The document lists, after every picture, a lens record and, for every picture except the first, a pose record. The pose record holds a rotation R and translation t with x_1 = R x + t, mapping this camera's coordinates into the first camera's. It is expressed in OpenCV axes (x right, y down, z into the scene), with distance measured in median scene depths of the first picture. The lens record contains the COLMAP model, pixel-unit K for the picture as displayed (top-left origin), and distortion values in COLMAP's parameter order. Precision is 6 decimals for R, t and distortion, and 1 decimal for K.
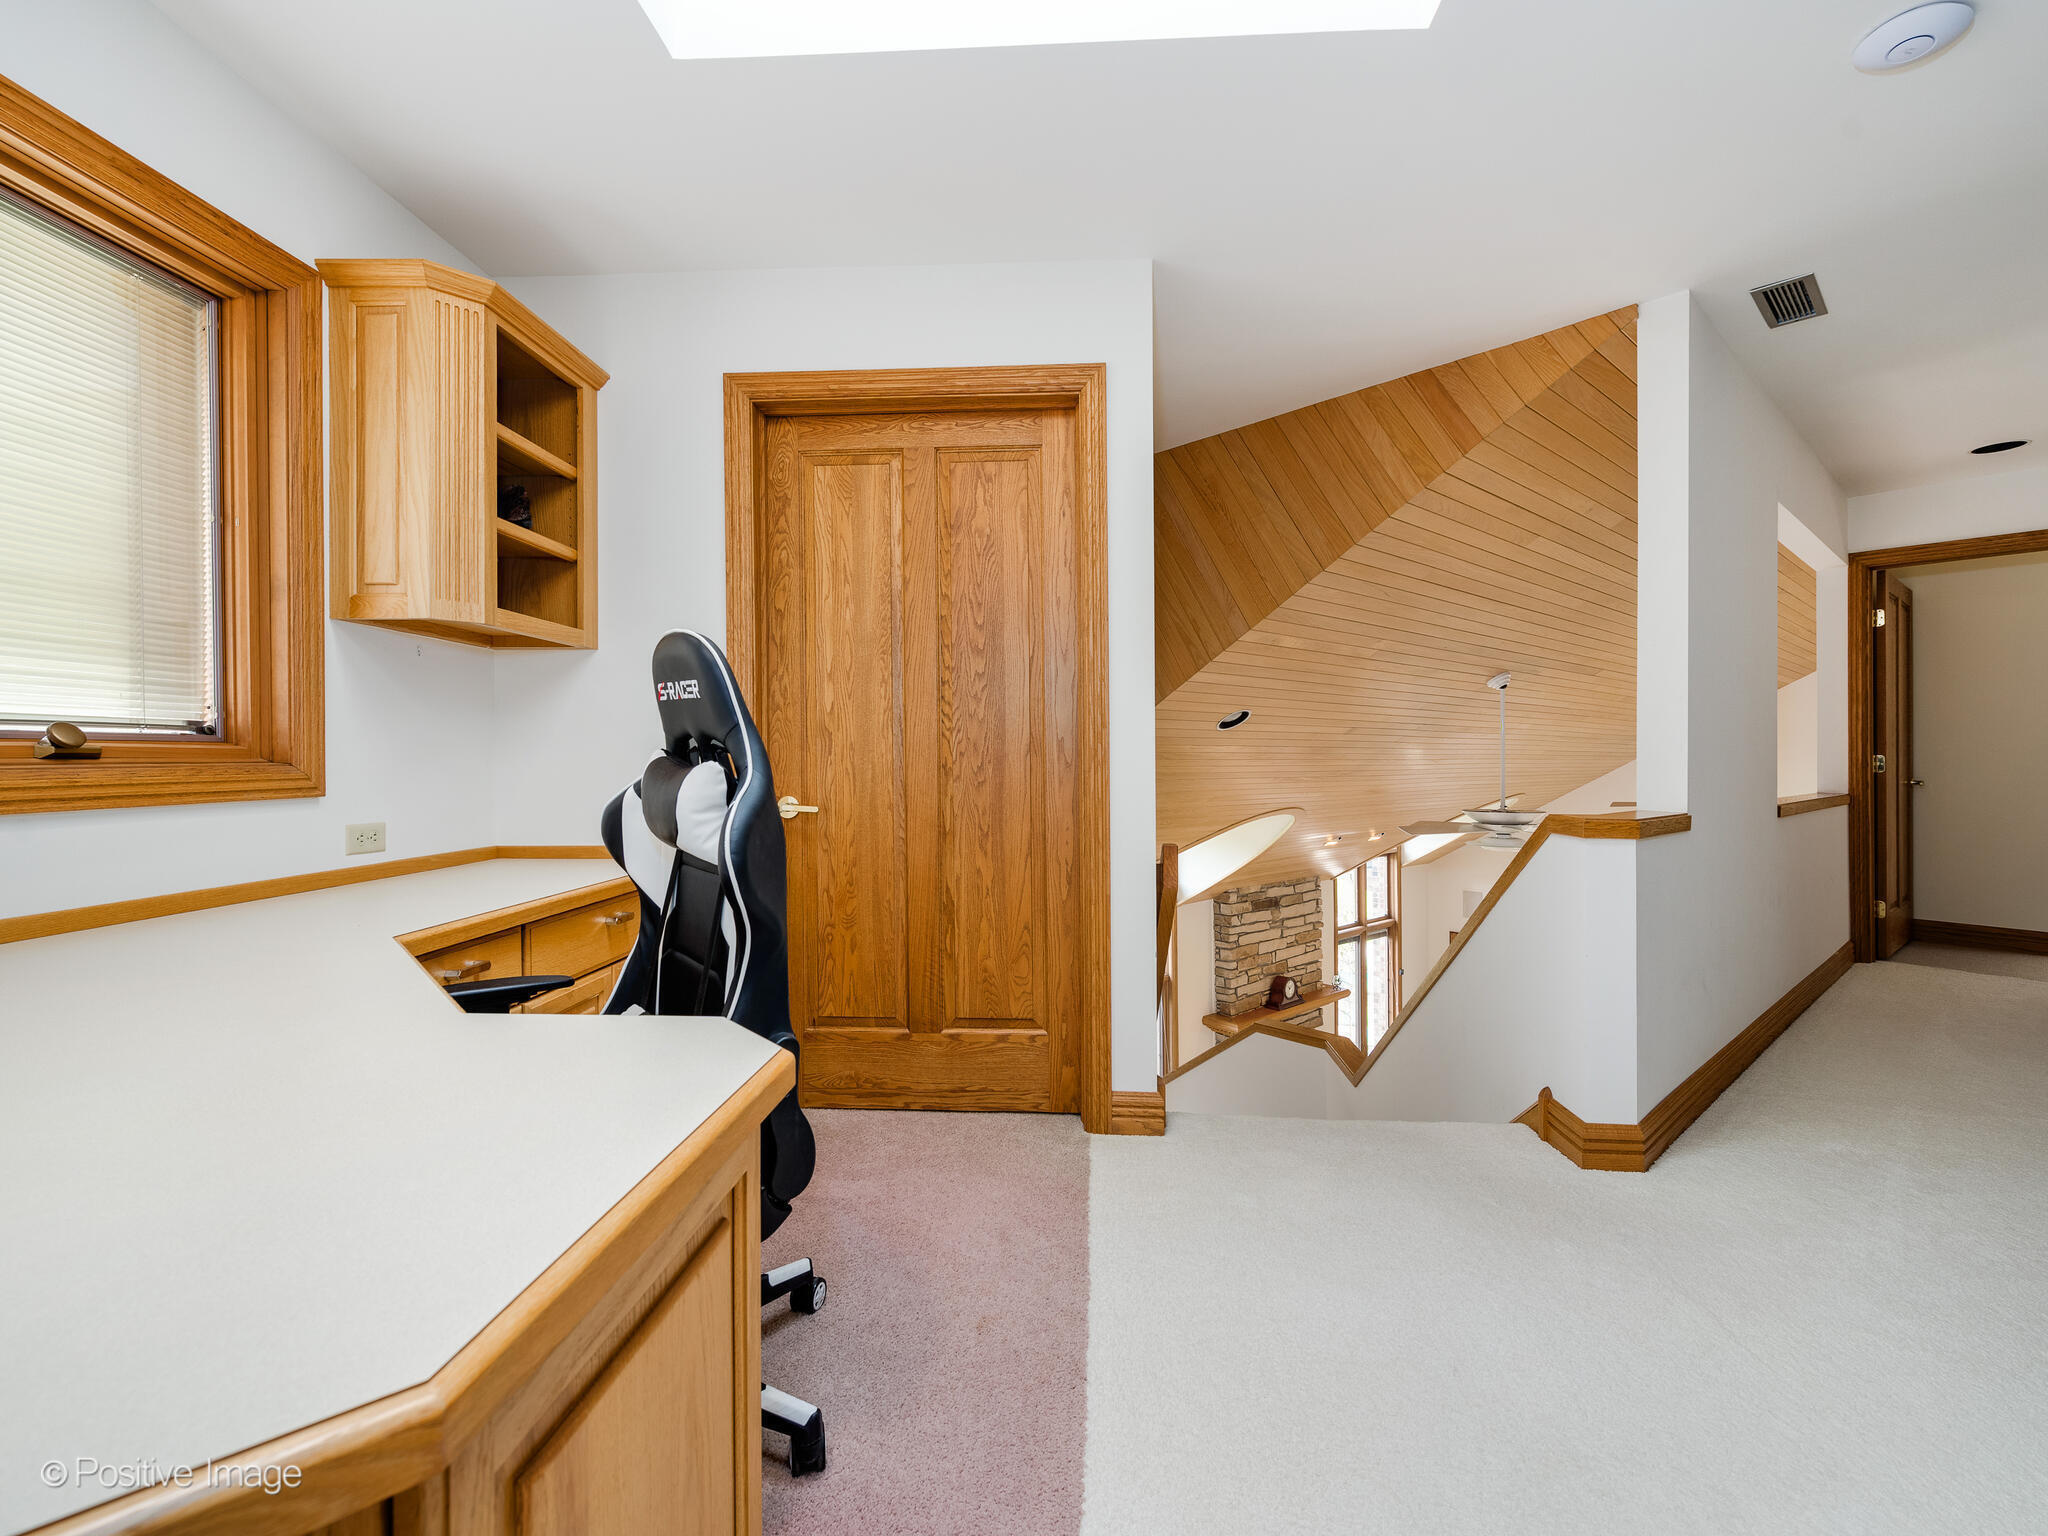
lens RADIAL K [[909.2, 0, 1009.4], [0, 909.2, 764.2], [0, 0, 1]] dist [0.000852, 0.000235]
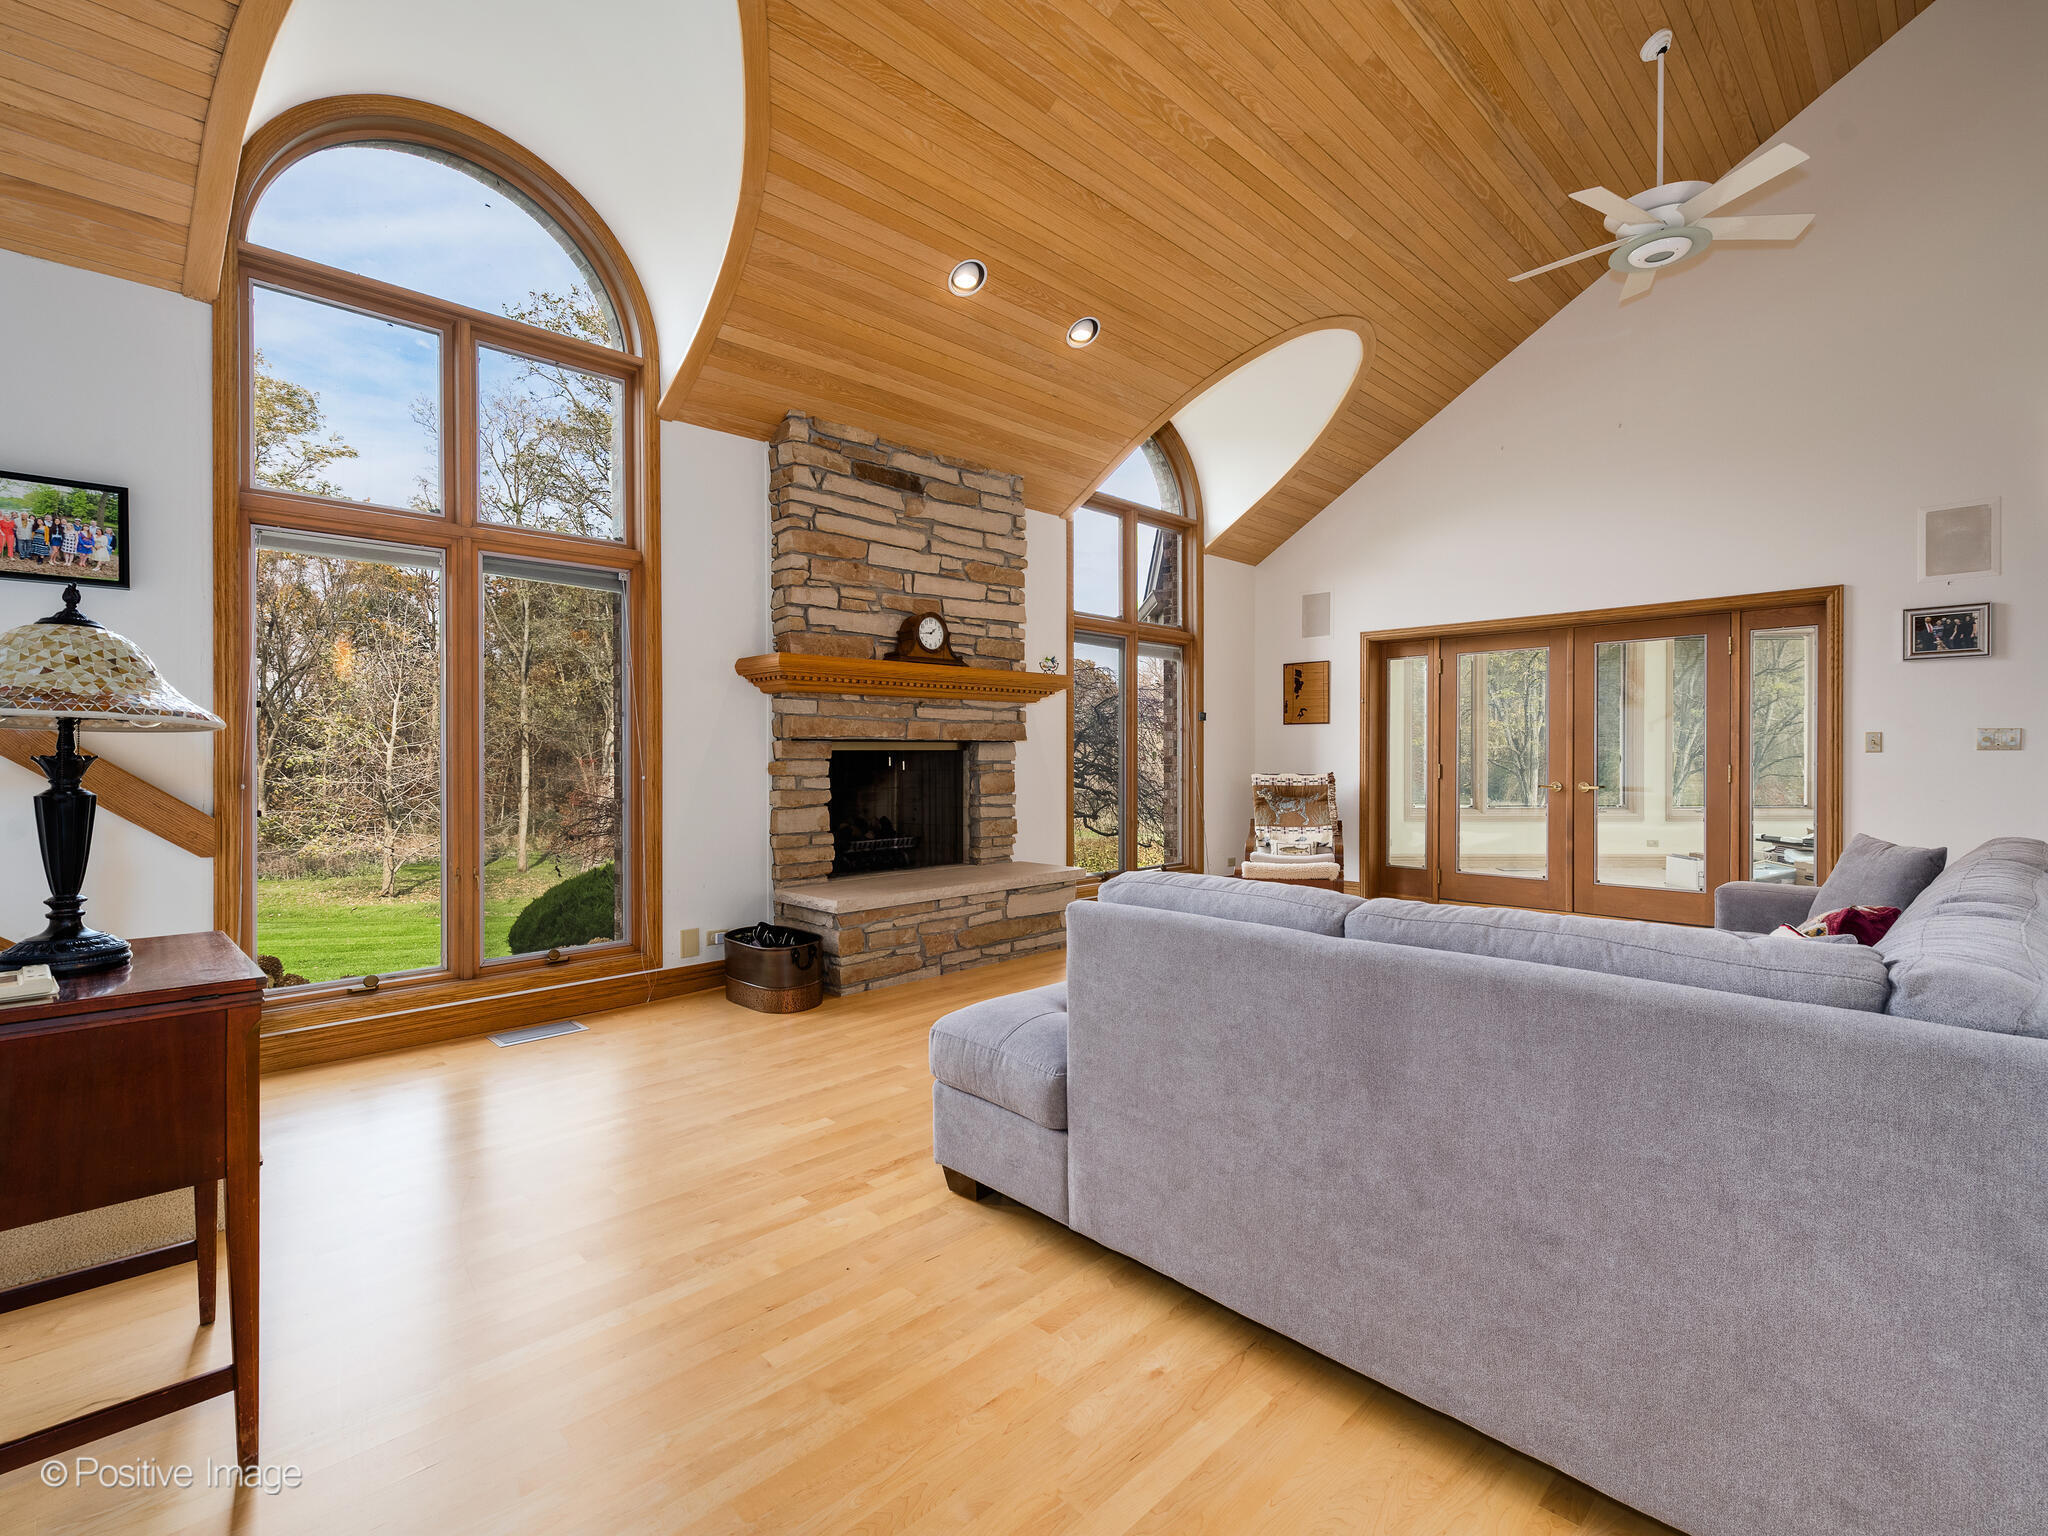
lens RADIAL K [[909.2, 0, 1009.4], [0, 909.2, 764.2], [0, 0, 1]] dist [0.000852, 0.000235]
pose [[0.998765, 0.003910, 0.049521, 0.327855], [-0.003859, 0.999992, -0.001142, 0.323931], [-0.049525, 0.000950, 0.998772, 0.460938]]
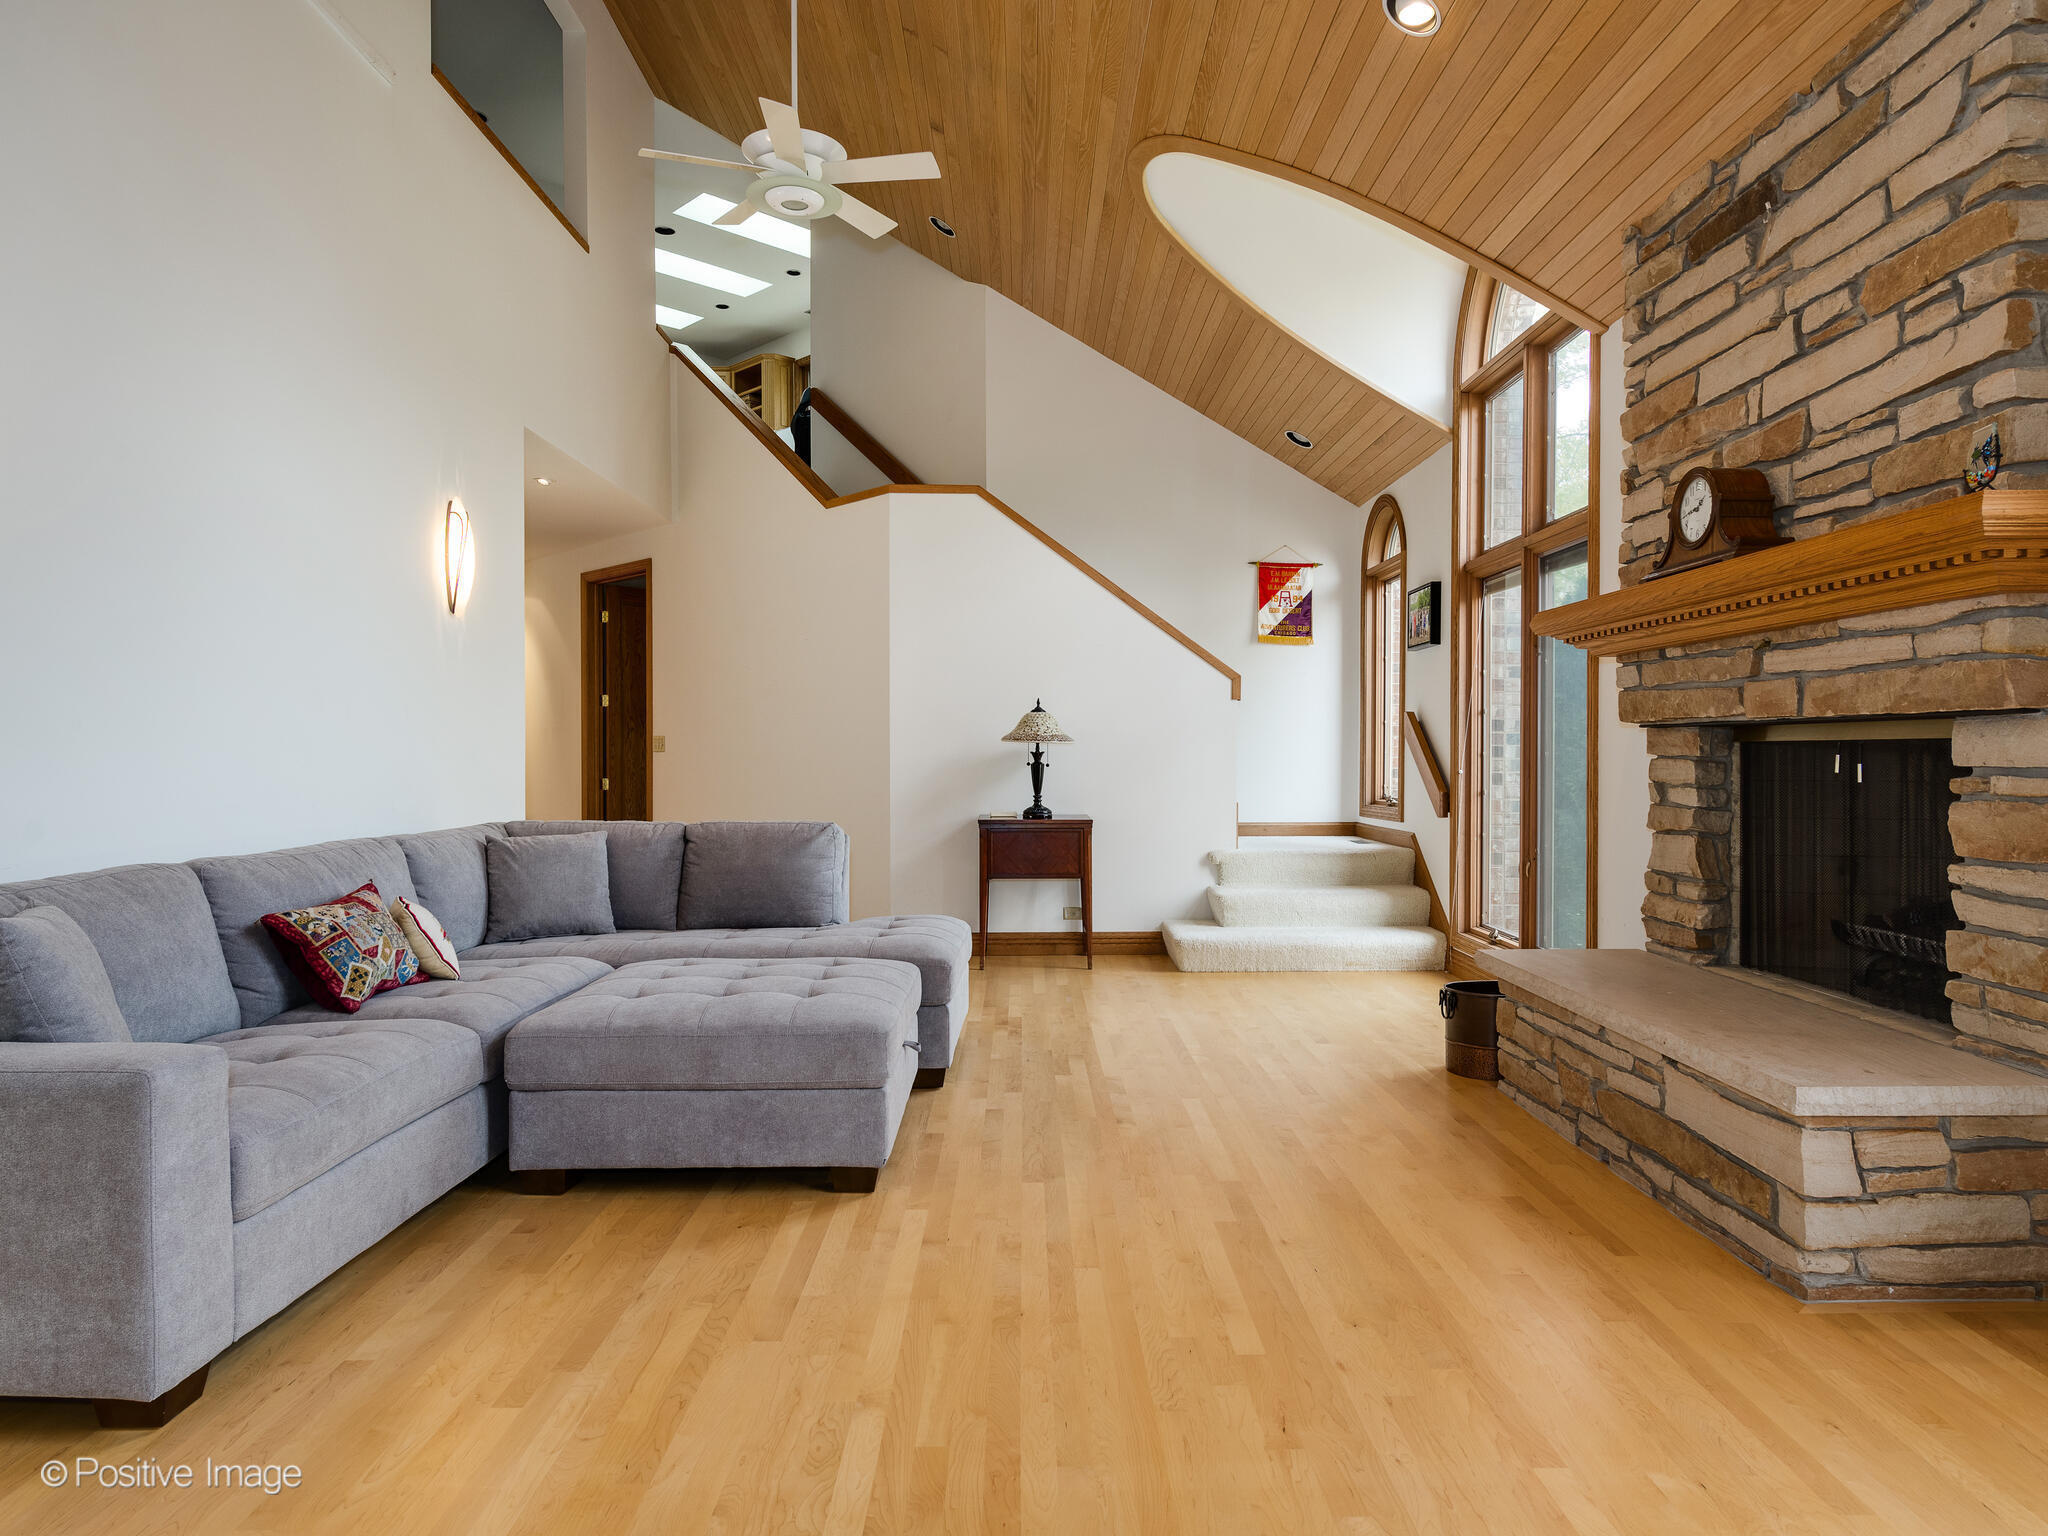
lens RADIAL K [[1225.5, 0, 1025.8], [0, 1225.5, 758.8], [0, 0, 1]] dist [-0.001331, -0.000683]
pose [[-0.640703, 0.015021, -0.767642, 0.715632], [-0.000163, 0.999806, 0.019701, 0.313180], [0.767789, 0.012748, -0.640576, 1.078983]]
